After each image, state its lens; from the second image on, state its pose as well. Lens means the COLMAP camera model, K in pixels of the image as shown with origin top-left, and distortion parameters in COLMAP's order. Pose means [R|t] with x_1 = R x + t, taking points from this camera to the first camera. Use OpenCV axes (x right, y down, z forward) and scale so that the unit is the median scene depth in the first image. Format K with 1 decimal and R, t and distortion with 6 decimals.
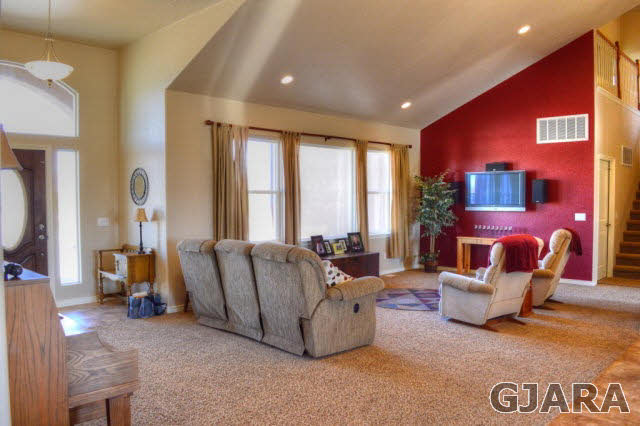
lens RADIAL K [[531.0, 0, 320.0], [0, 531.0, 213.0], [0, 0, 1]] dist [-0.055817, -0.000068]
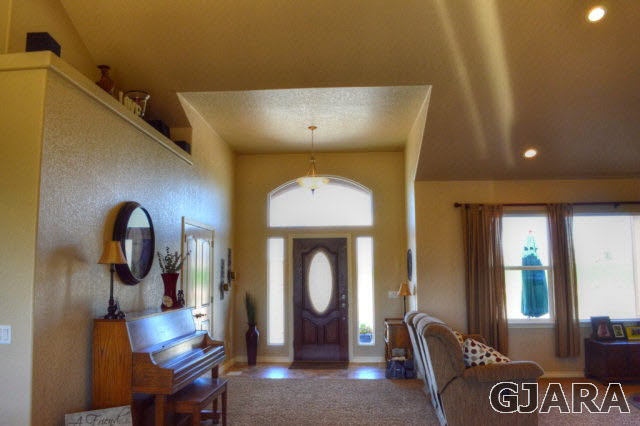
lens RADIAL K [[531.0, 0, 320.0], [0, 531.0, 213.0], [0, 0, 1]] dist [-0.055817, -0.000068]
pose [[0.651961, -0.087268, -0.753214, 0.421842], [-0.017440, 0.991366, -0.129956, -0.007897], [0.758052, 0.097862, 0.644811, 0.085971]]
